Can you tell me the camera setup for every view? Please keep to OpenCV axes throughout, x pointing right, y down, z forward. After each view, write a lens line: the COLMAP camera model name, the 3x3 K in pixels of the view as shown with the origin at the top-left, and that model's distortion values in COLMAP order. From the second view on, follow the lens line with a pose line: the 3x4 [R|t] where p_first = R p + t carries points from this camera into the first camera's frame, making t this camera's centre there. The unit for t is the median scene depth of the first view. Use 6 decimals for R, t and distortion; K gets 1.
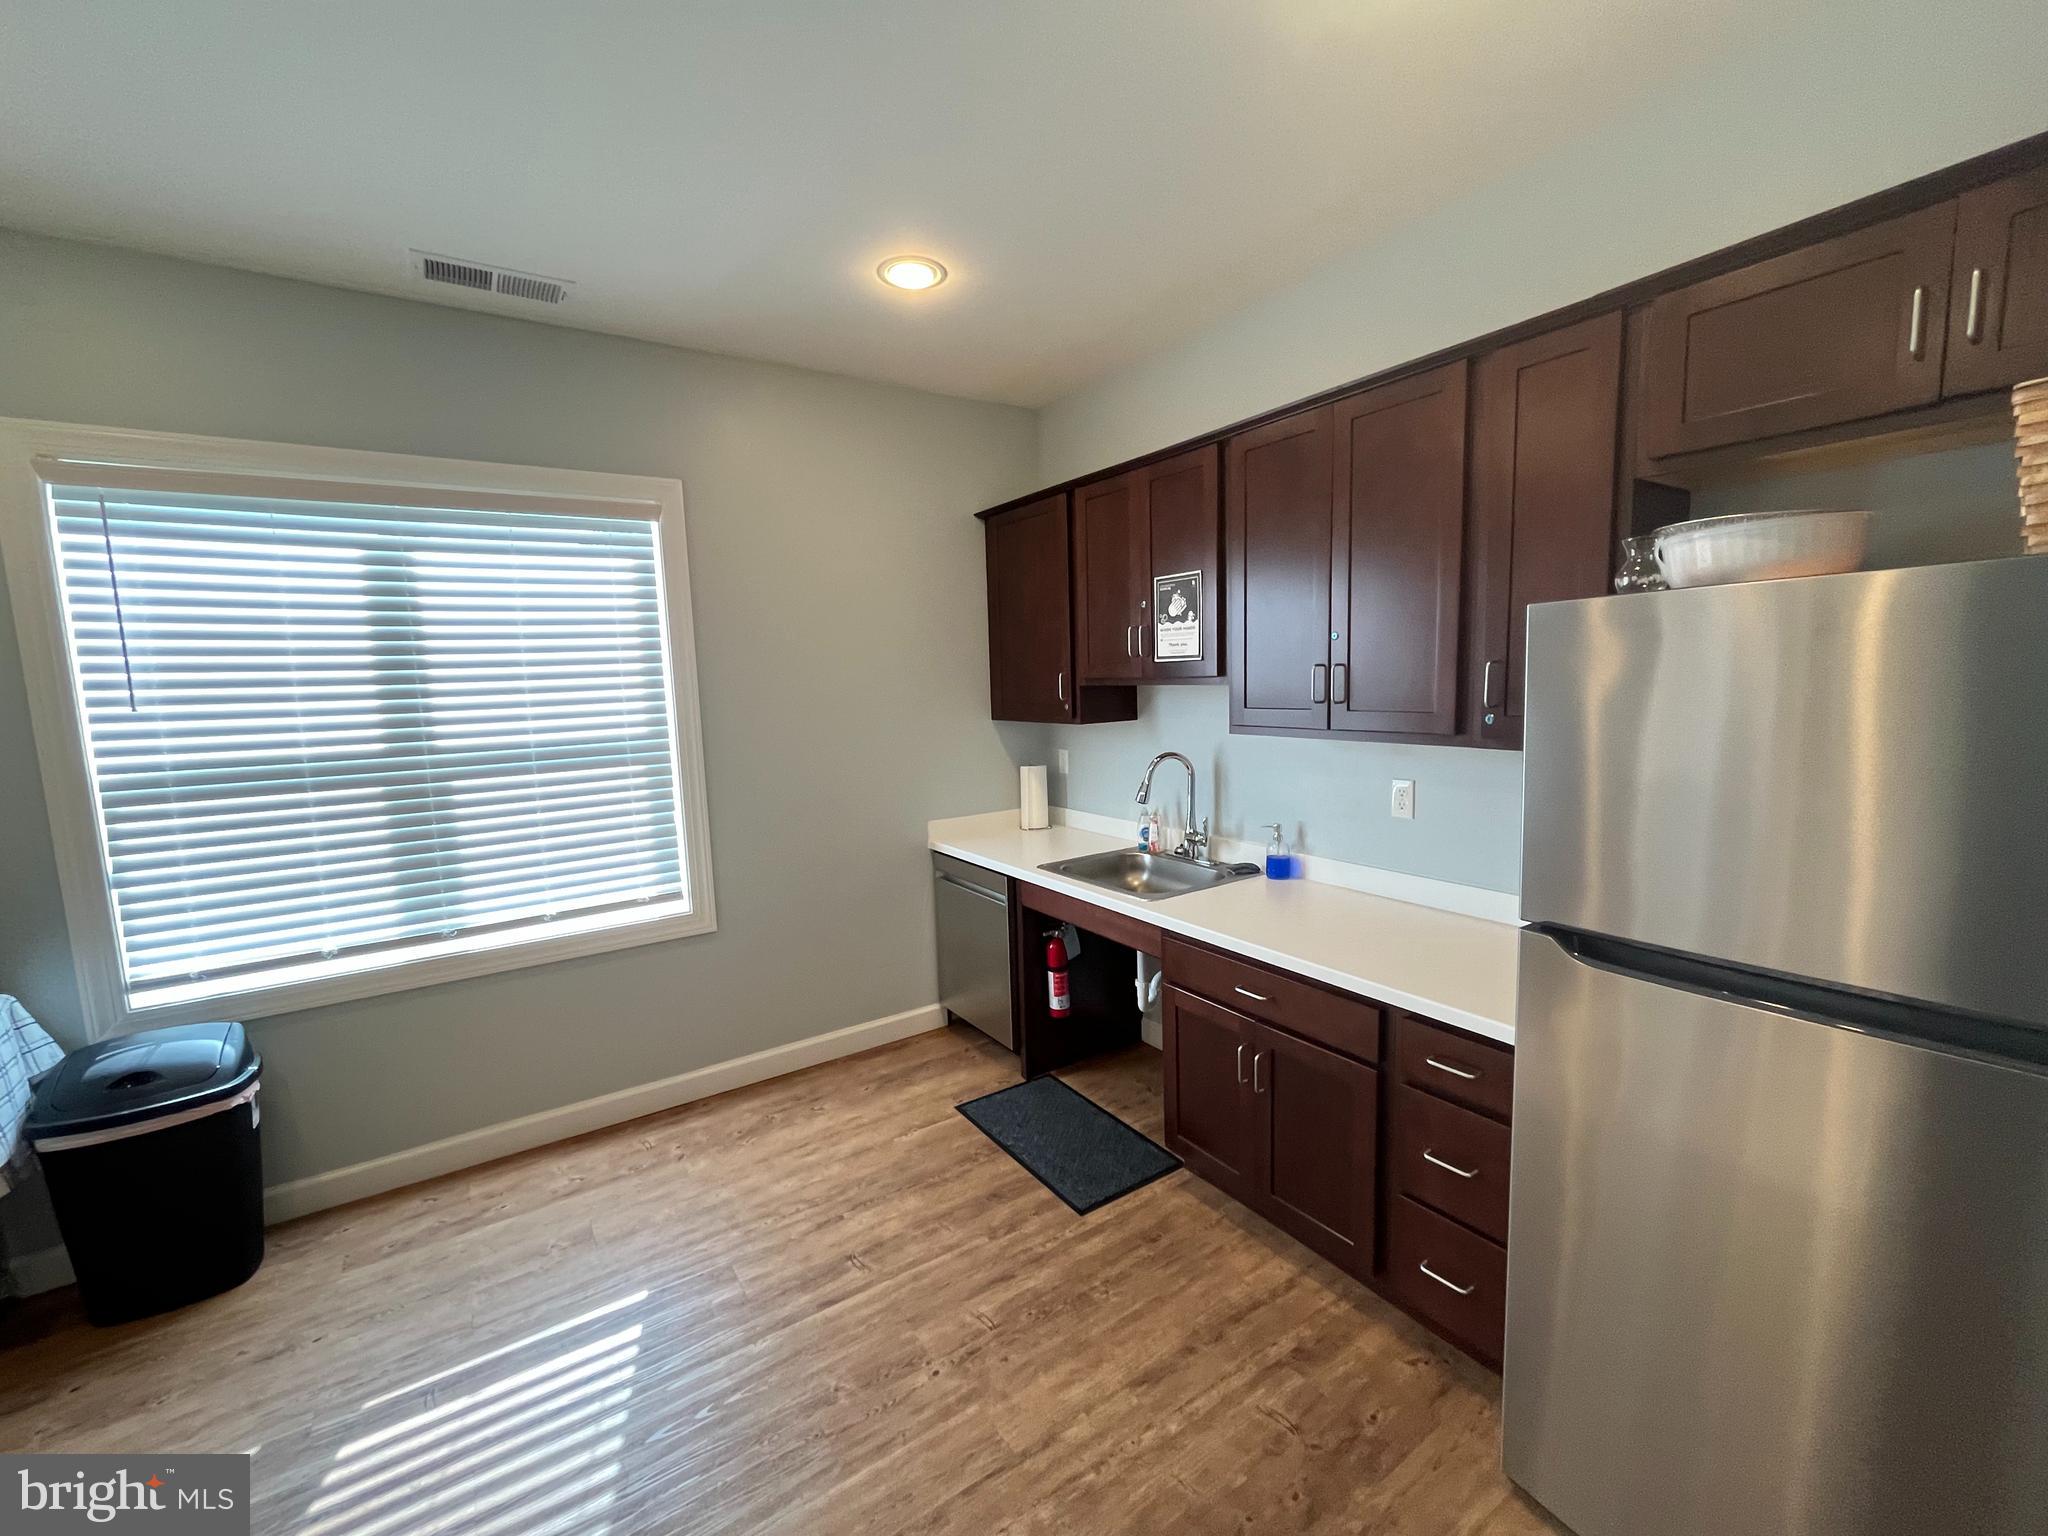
lens RADIAL K [[833.2, 0, 1026.3], [0, 833.2, 767.6], [0, 0, 1]] dist [0.000978, -0.000785]
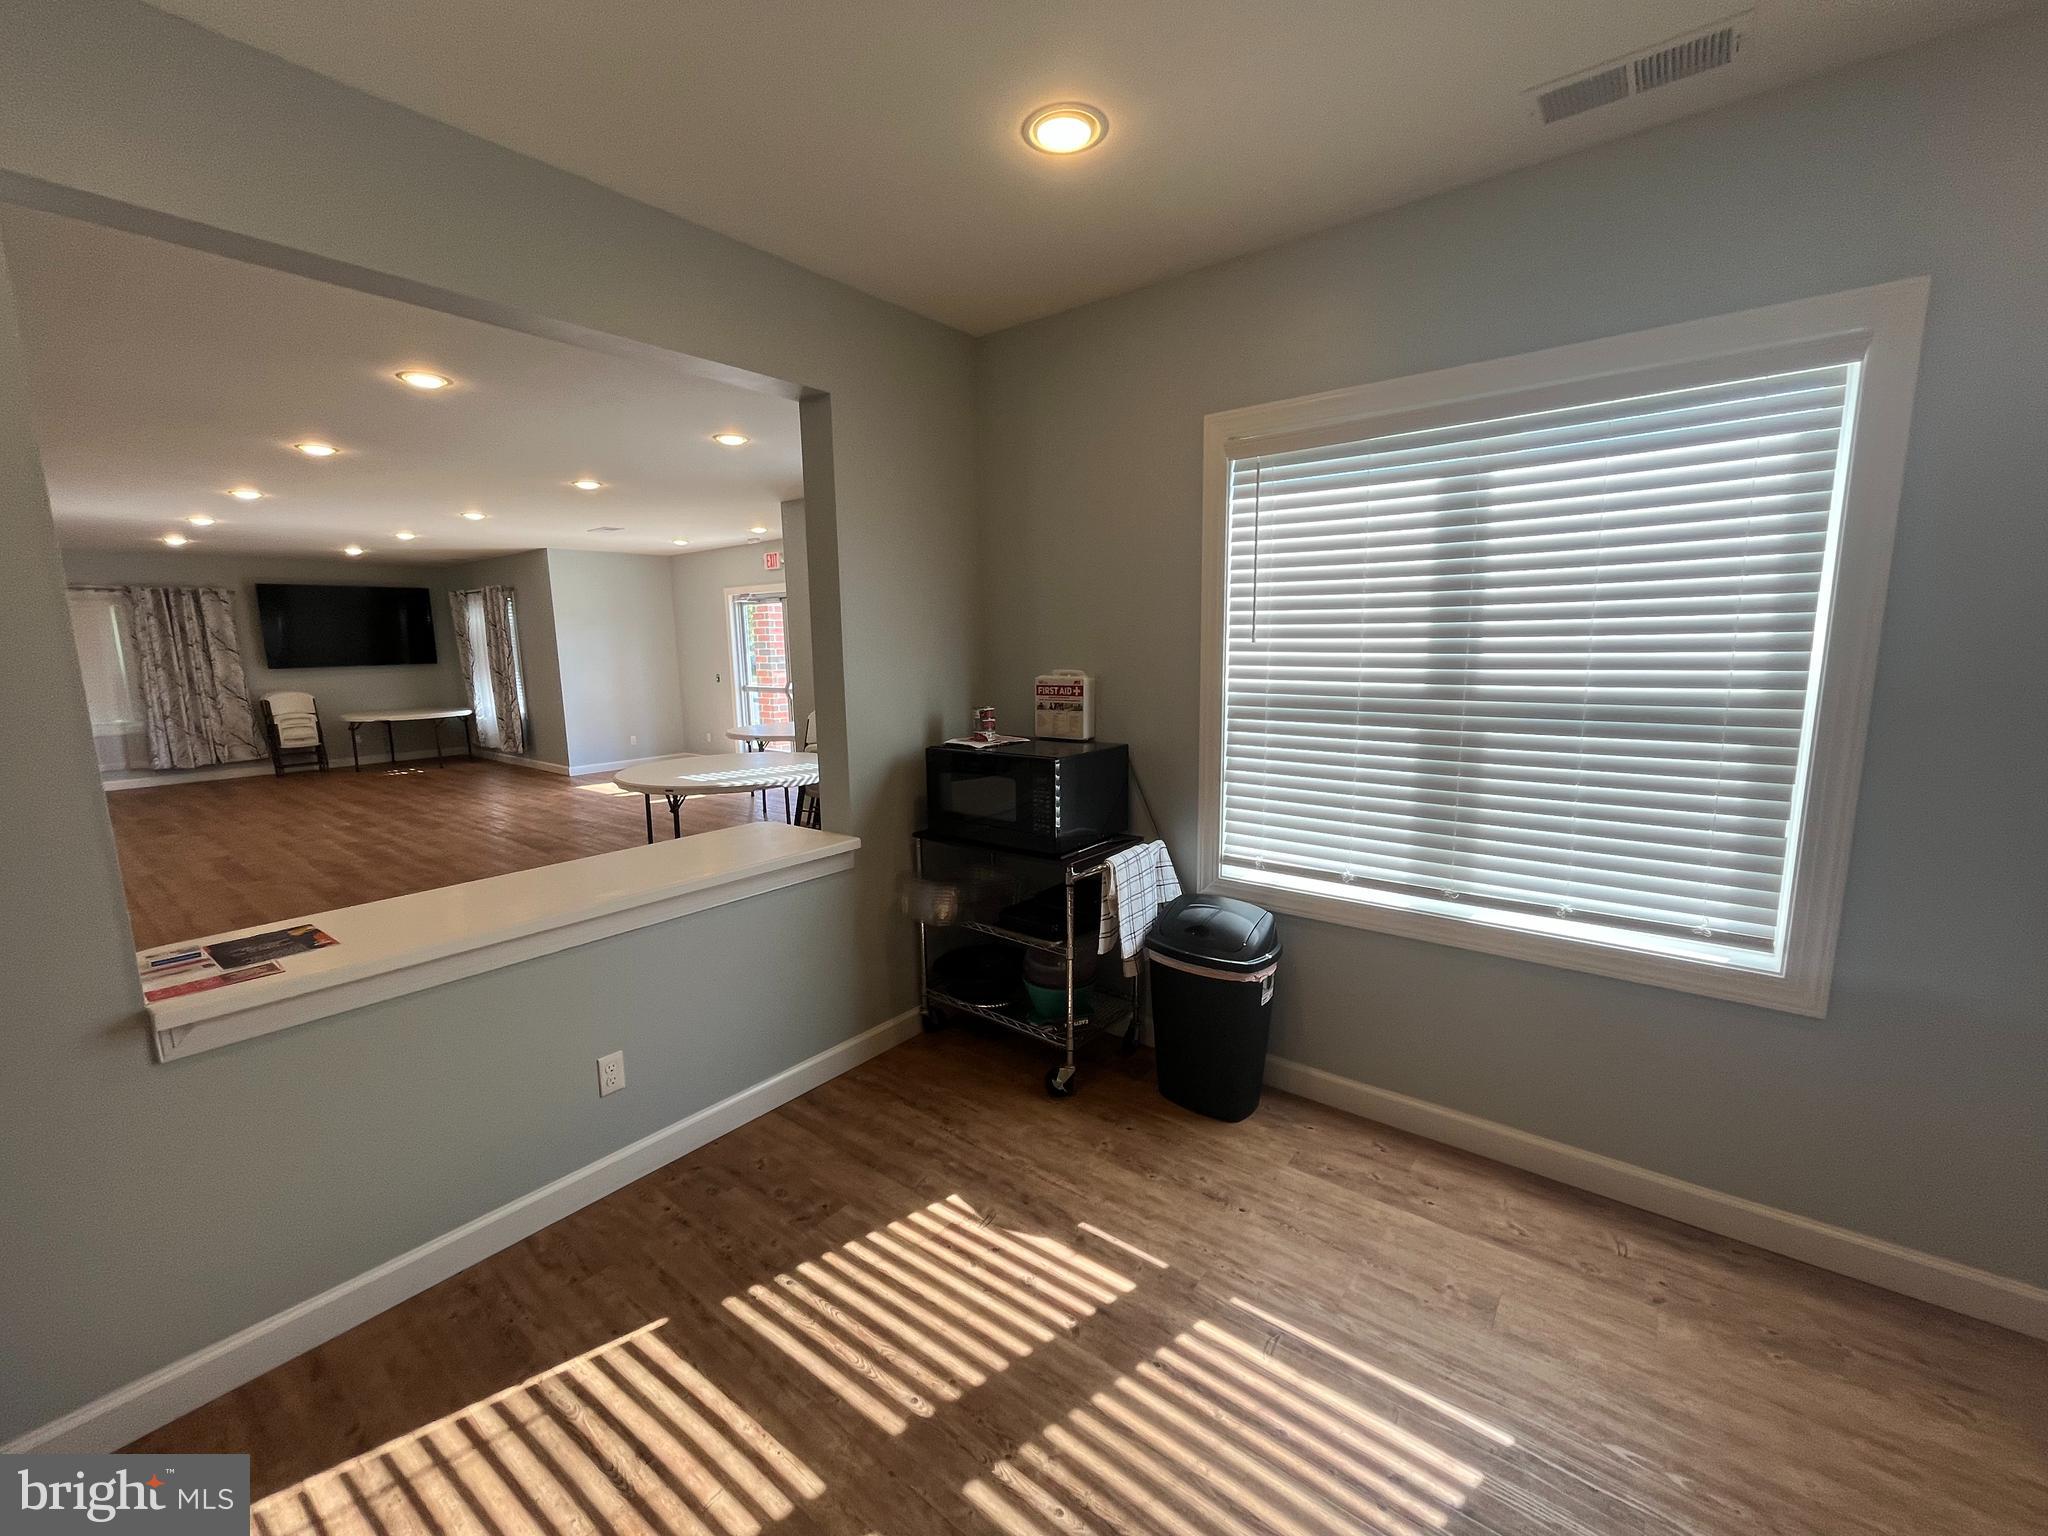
lens RADIAL K [[833.2, 0, 1027.3], [0, 833.2, 772.6], [0, 0, 1]] dist [0.000978, -0.000785]
pose [[0.299418, 0.178238, -0.937326, 0.009970], [-0.103366, 0.982674, 0.153842, -0.031105], [0.948506, 0.050824, 0.312654, 0.293448]]
